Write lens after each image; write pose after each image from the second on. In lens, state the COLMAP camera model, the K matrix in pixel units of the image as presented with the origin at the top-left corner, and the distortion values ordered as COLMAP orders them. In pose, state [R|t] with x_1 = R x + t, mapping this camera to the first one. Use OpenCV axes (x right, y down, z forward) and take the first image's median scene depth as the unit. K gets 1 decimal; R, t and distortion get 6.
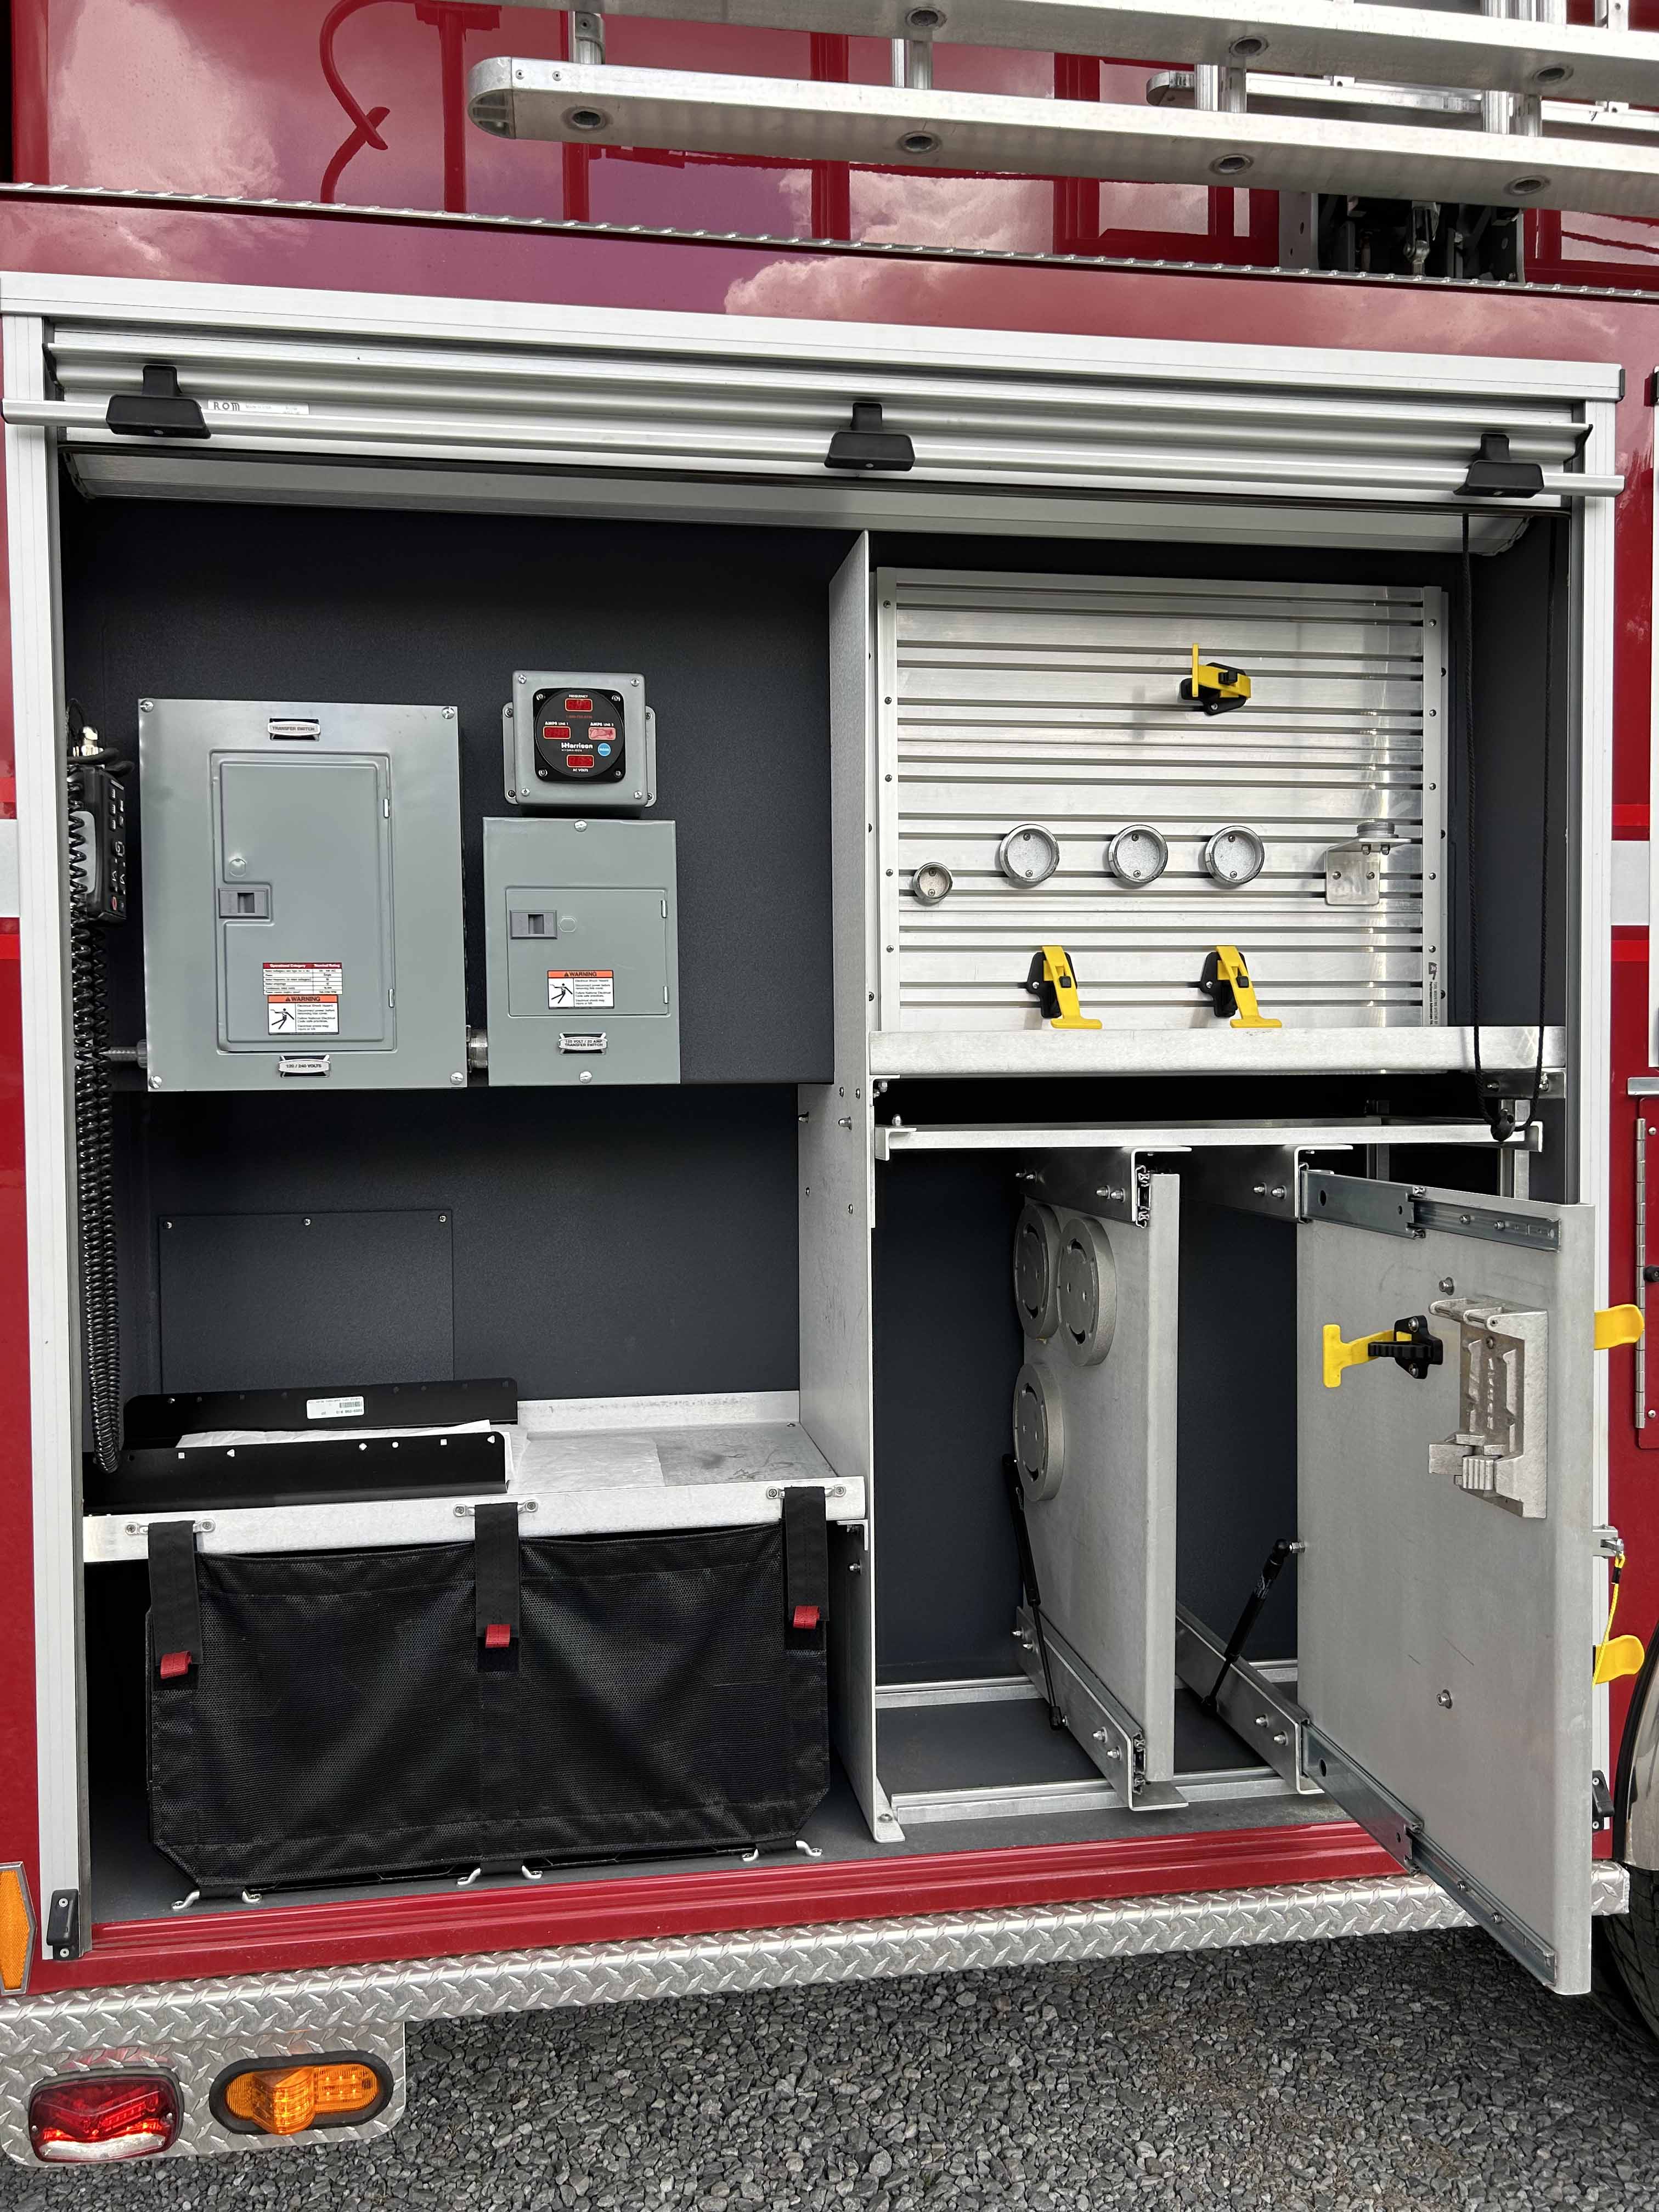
lens RADIAL K [[1695.6, 0, 837.3], [0, 1695.6, 1116.5], [0, 0, 1]] dist [0.060881, -0.078976]
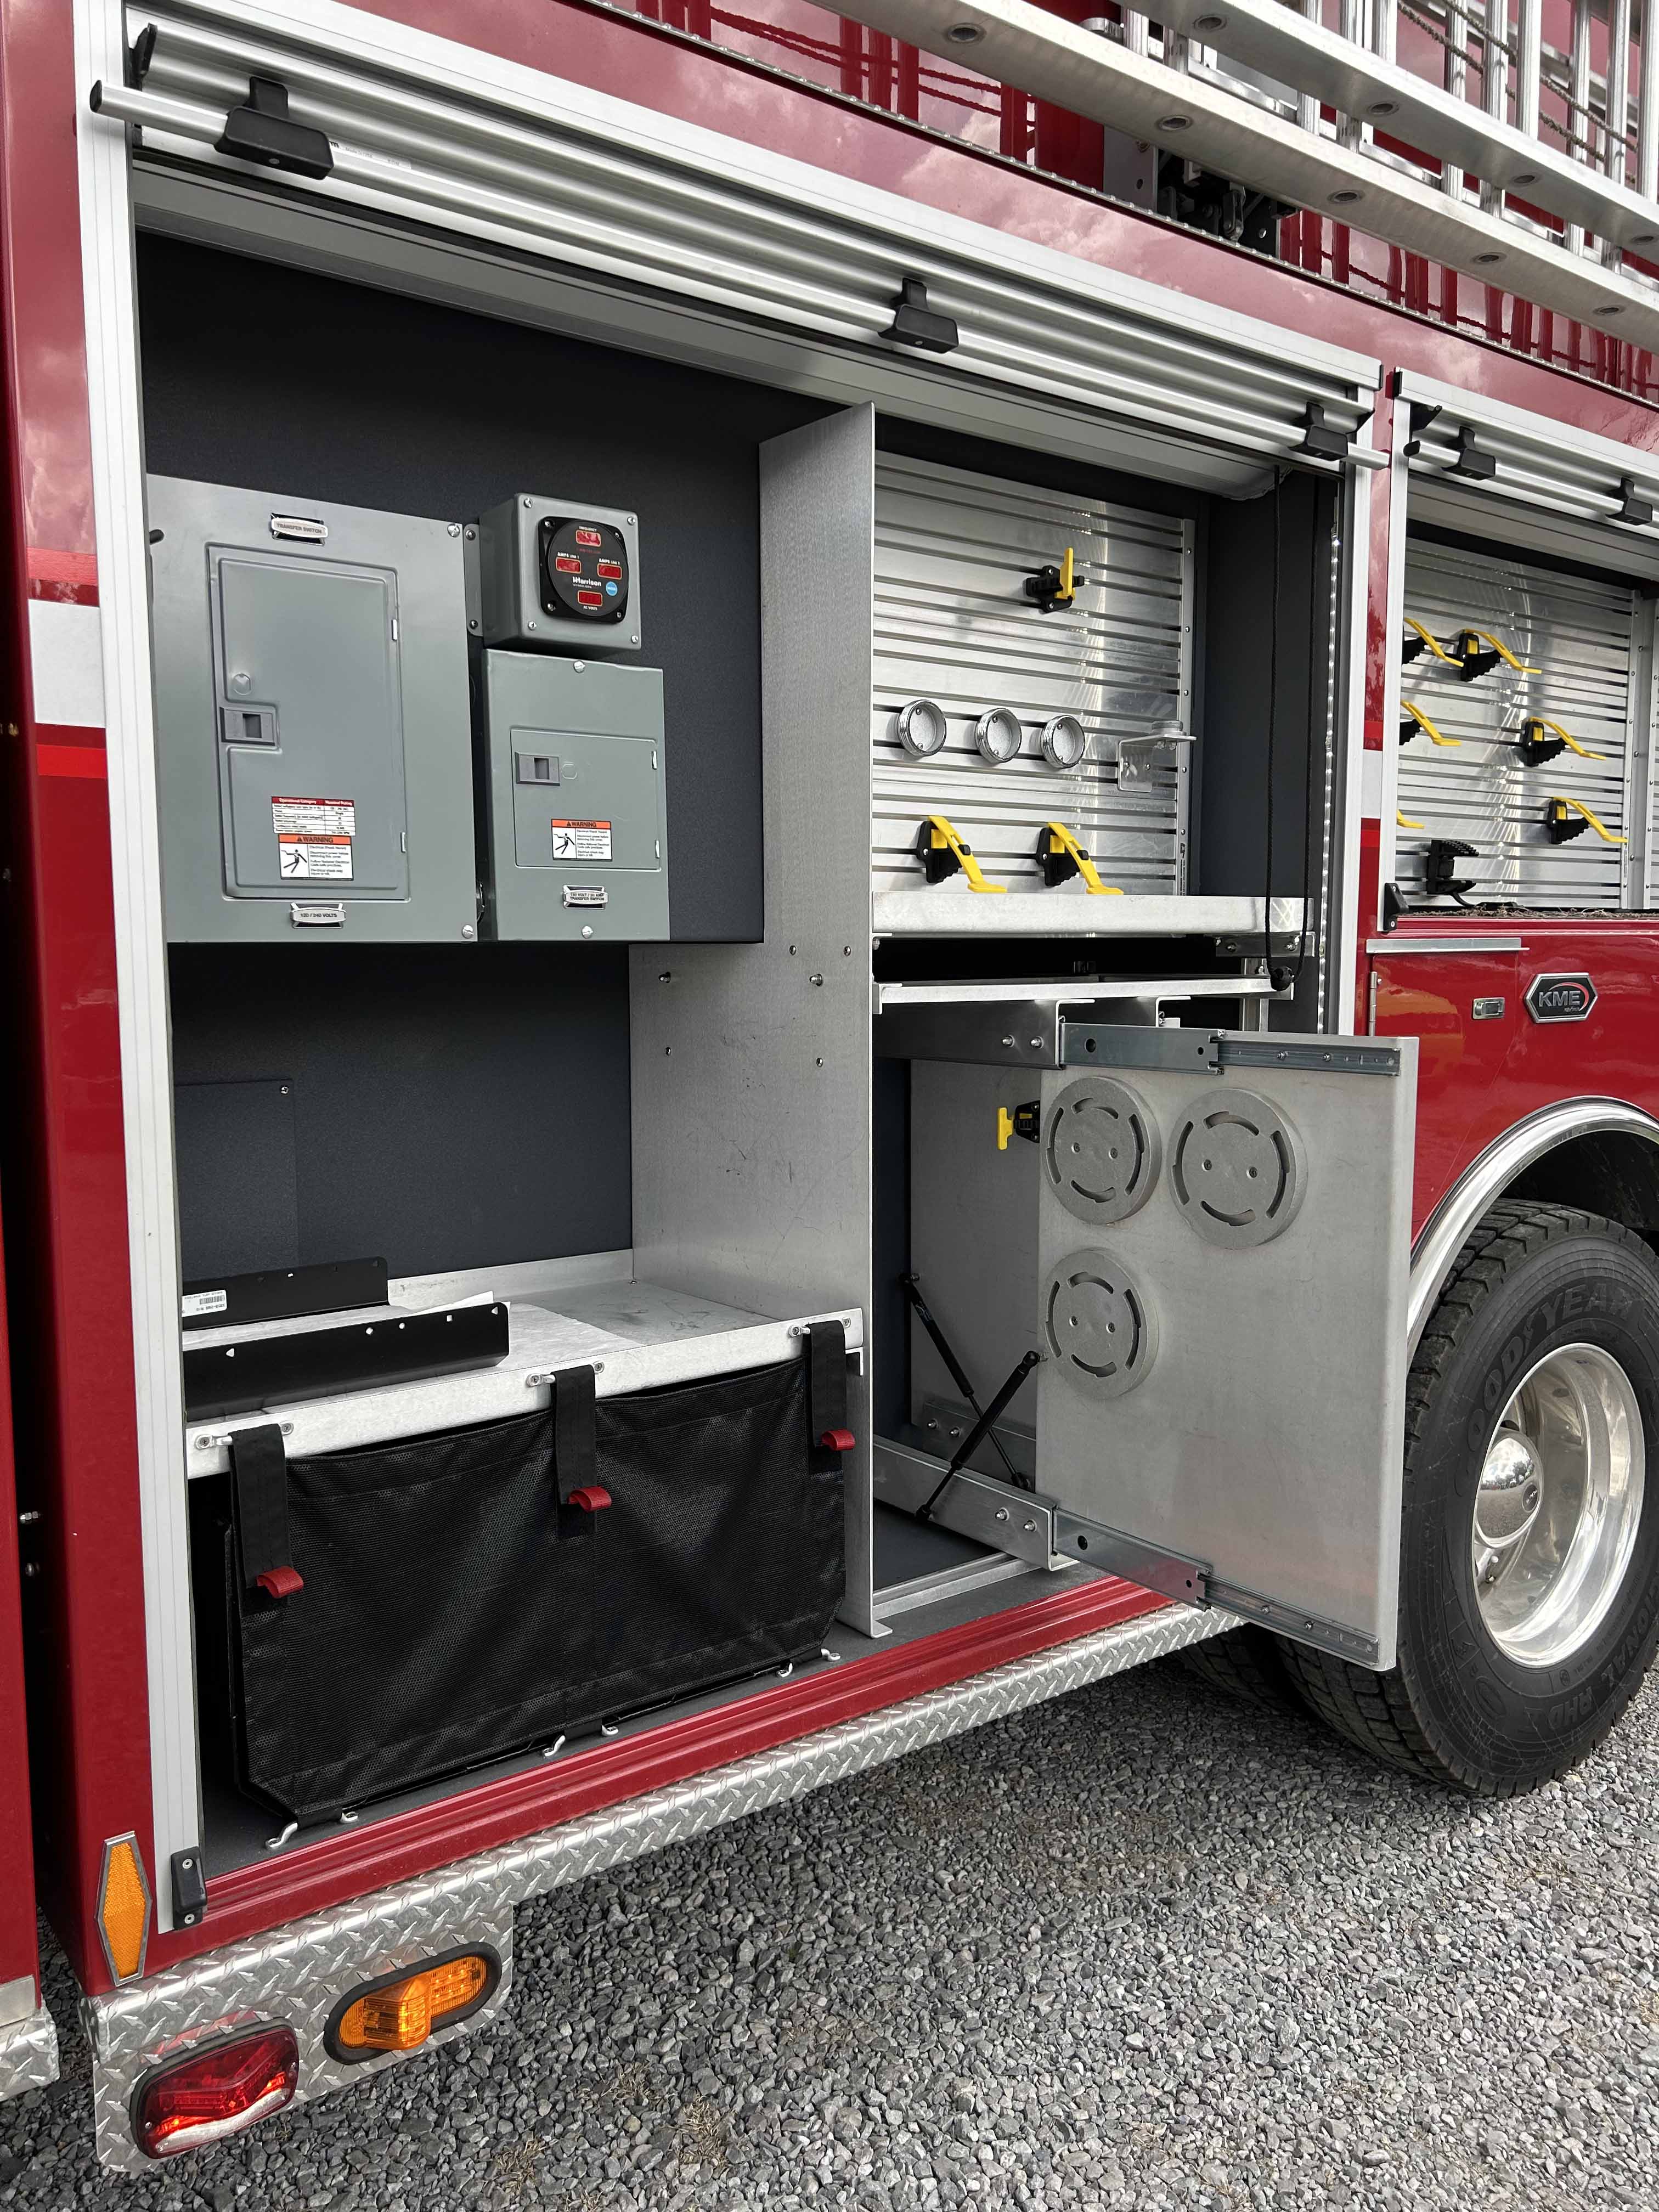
lens RADIAL K [[1695.6, 0, 840.0], [0, 1695.6, 1105.3], [0, 0, 1]] dist [0.060881, -0.078976]
pose [[0.873095, -0.039572, 0.485942, -0.511526], [0.006363, 0.997541, 0.069799, 0.009078], [-0.487509, -0.057849, 0.871200, 0.082026]]
